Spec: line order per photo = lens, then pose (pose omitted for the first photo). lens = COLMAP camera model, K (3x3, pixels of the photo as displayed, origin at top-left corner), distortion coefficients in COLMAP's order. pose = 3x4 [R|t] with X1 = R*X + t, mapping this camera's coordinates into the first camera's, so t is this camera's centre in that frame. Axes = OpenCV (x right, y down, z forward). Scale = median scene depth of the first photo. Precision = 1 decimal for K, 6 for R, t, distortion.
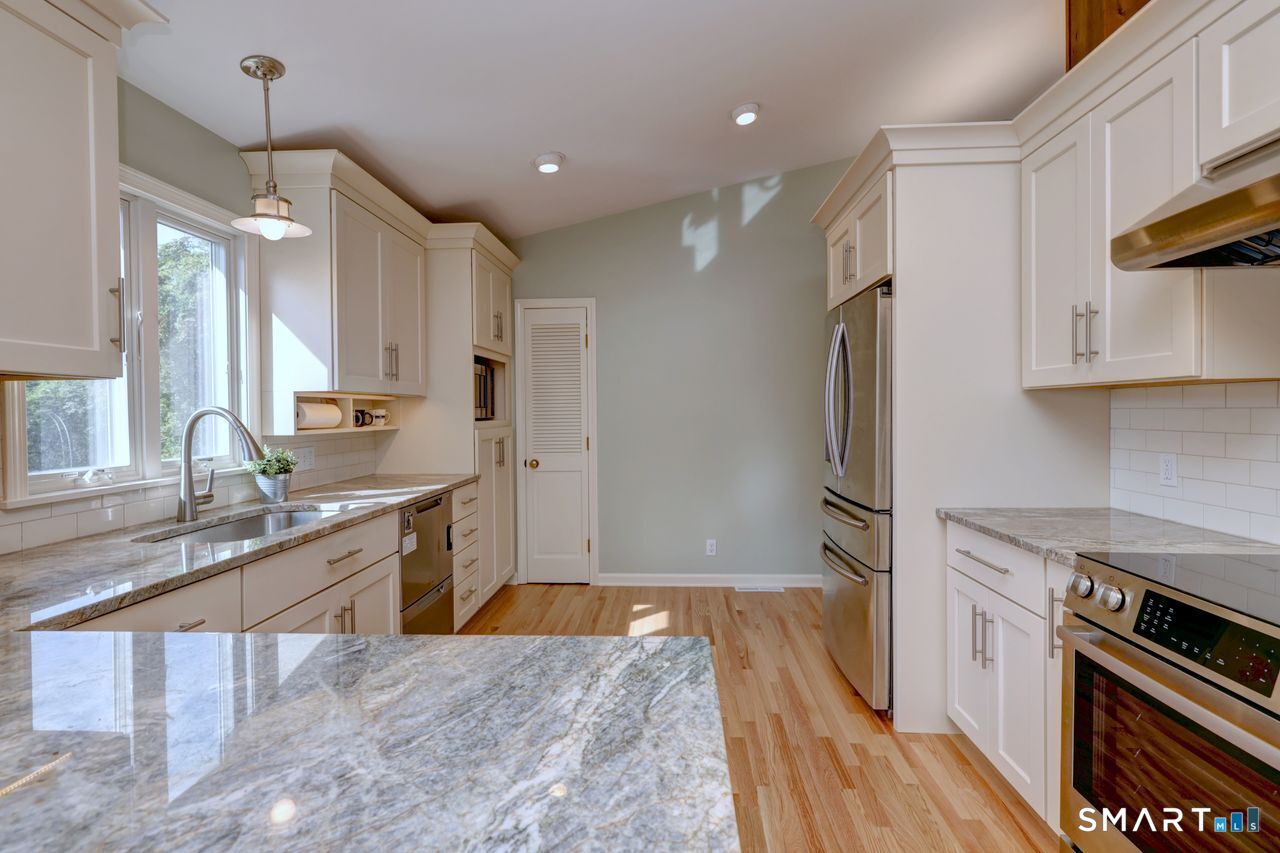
lens RADIAL K [[591.8, 0, 644.4], [0, 591.8, 417.4], [0, 0, 1]] dist [-0.000151, -0.000068]
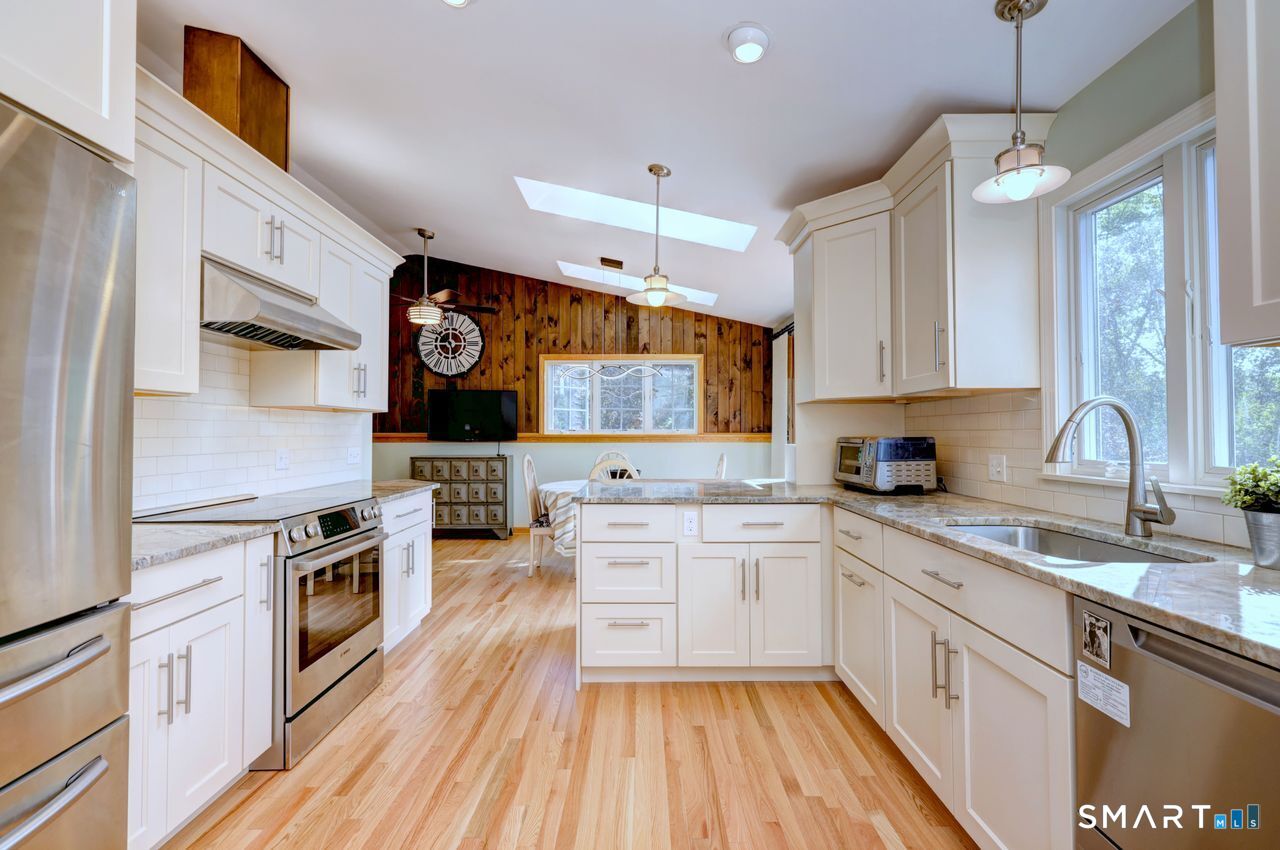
lens RADIAL K [[565.7, 0, 638.2], [0, 565.7, 421.0], [0, 0, 1]] dist [-0.000162, 0.000331]
pose [[-0.998804, 0.012099, -0.047366, -0.038332], [0.012591, 0.999870, -0.010100, 0.013351], [0.047237, -0.010684, -0.998827, 1.518620]]
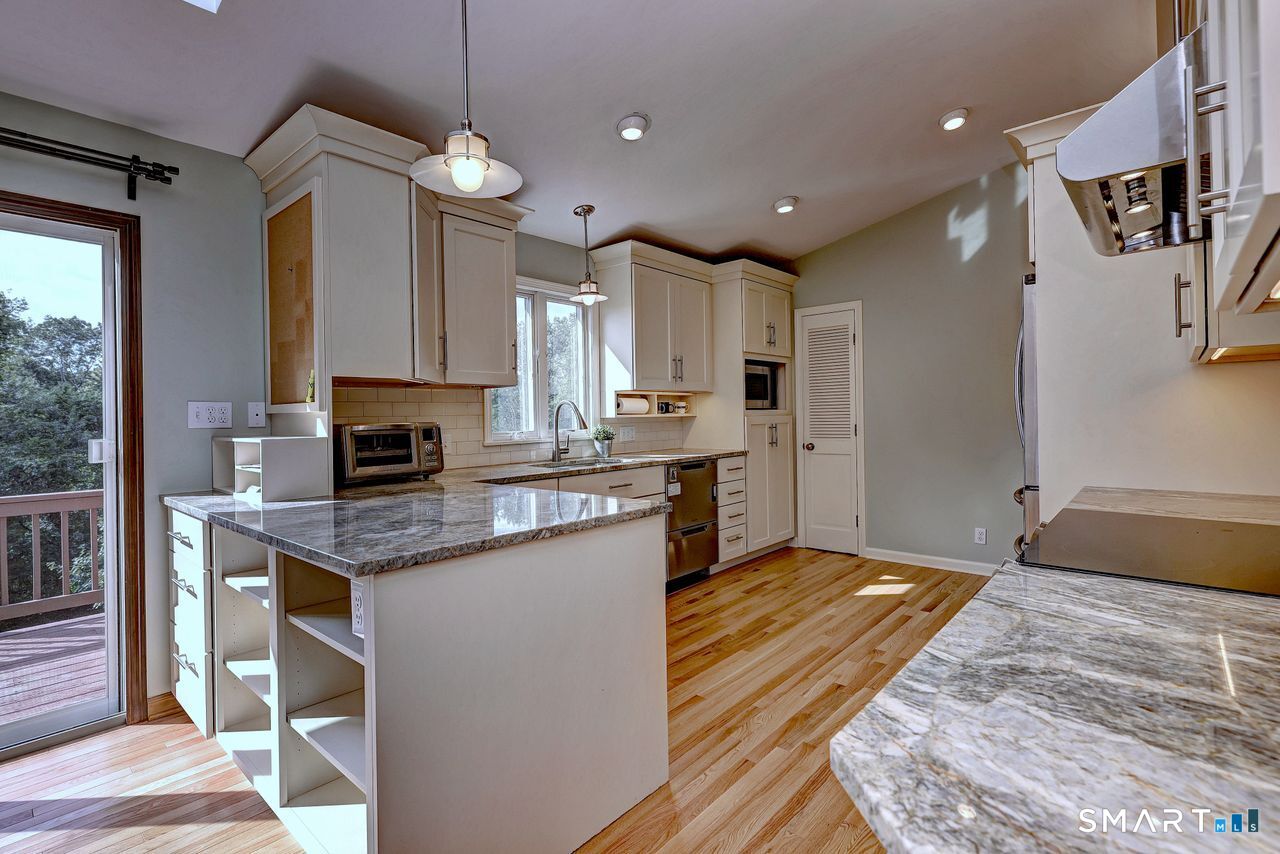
lens RADIAL K [[601.6, 0, 633.1], [0, 601.6, 413.0], [0, 0, 1]] dist [-0.000838, 0.000026]
pose [[0.780574, -0.007560, -0.625018, 0.520267], [0.004164, 0.999968, -0.006895, 0.031512], [0.625050, 0.002779, 0.780580, -0.284160]]
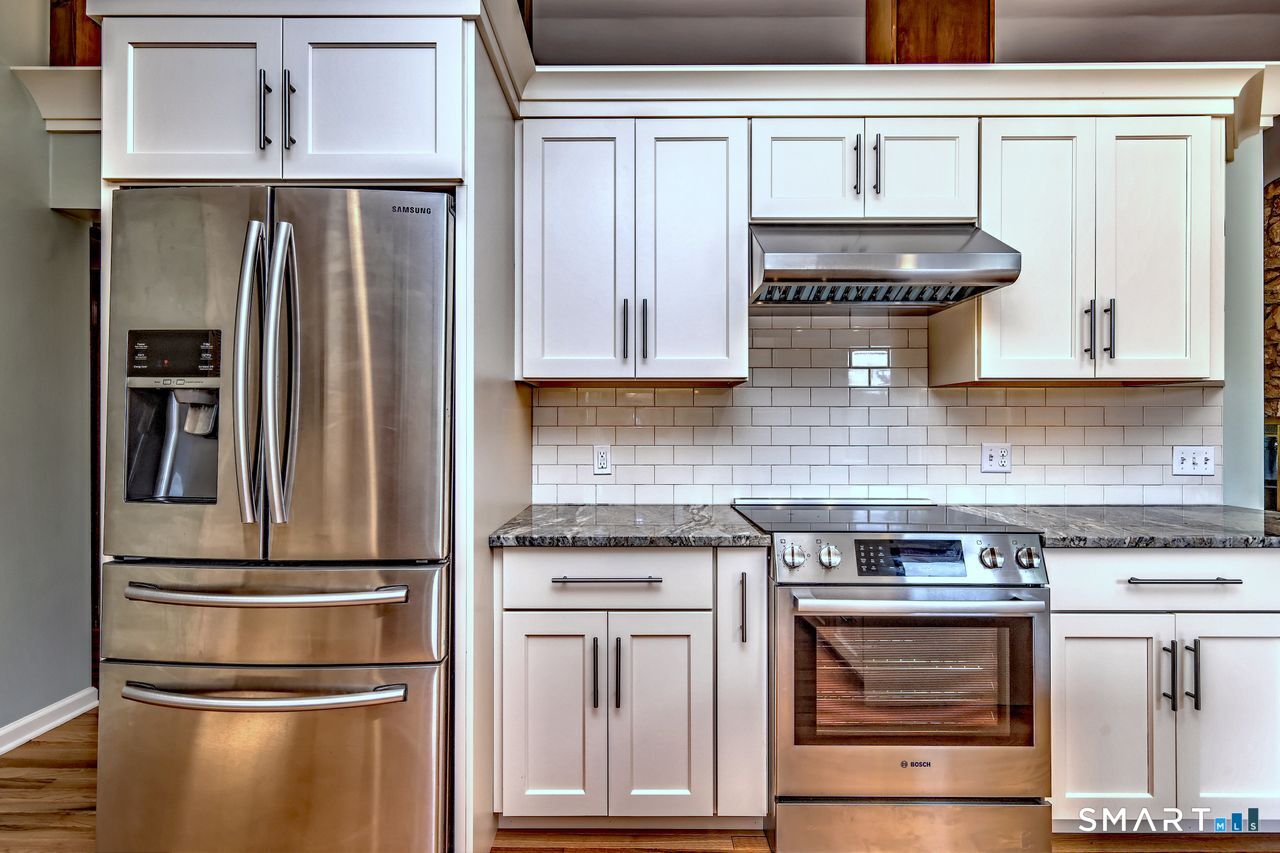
lens RADIAL K [[588.7, 0, 630.2], [0, 588.7, 425.0], [0, 0, 1]] dist [-0.000304, 0.000168]
pose [[-0.050482, 0.010438, 0.998670, -0.218587], [0.008521, 0.999913, -0.010021, 0.026784], [-0.998689, 0.008004, -0.050566, 0.834608]]
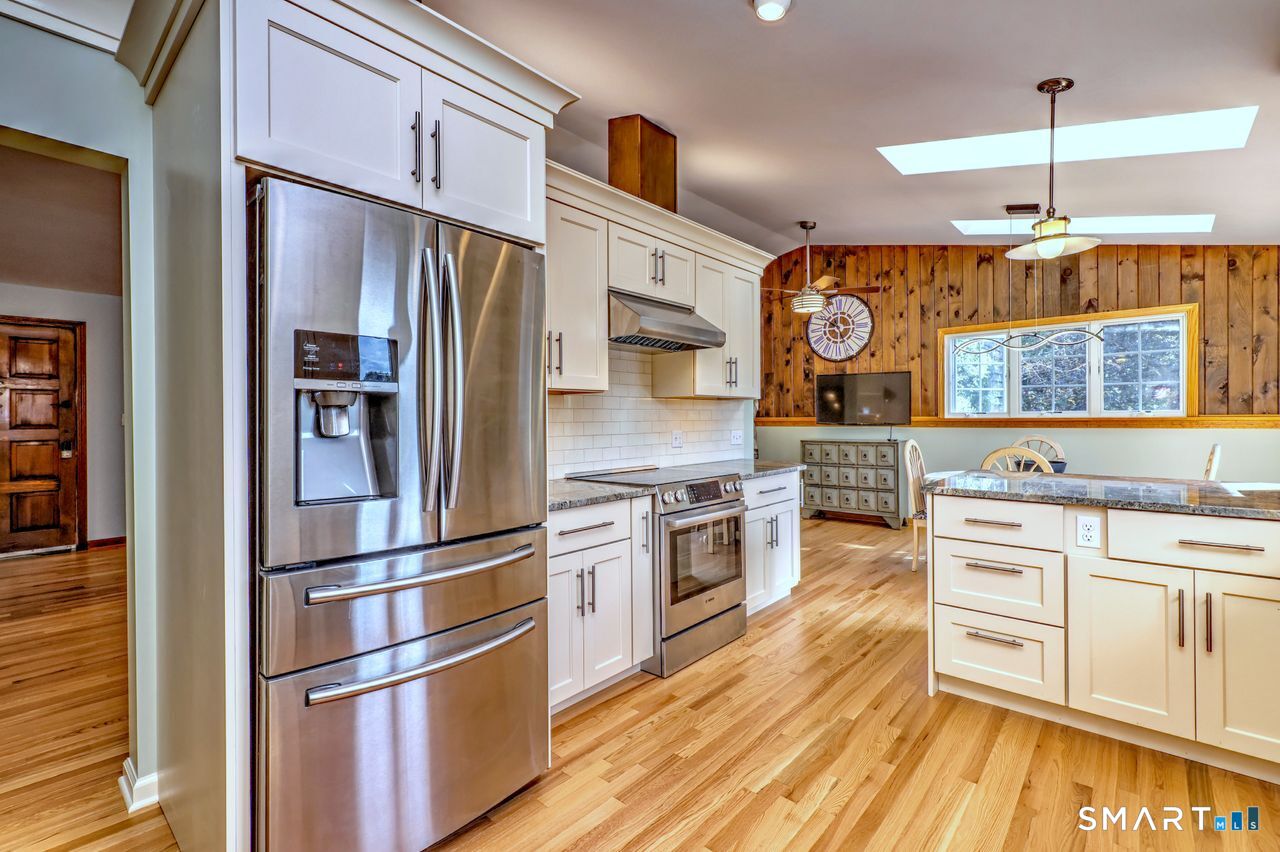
lens RADIAL K [[566.4, 0, 626.1], [0, 566.4, 419.6], [0, 0, 1]] dist [0.001316, 0.000618]
pose [[-0.774904, 0.016147, 0.631873, -0.196230], [0.022658, 0.999741, 0.002239, 0.014457], [-0.631673, 0.016052, -0.775069, 1.533886]]
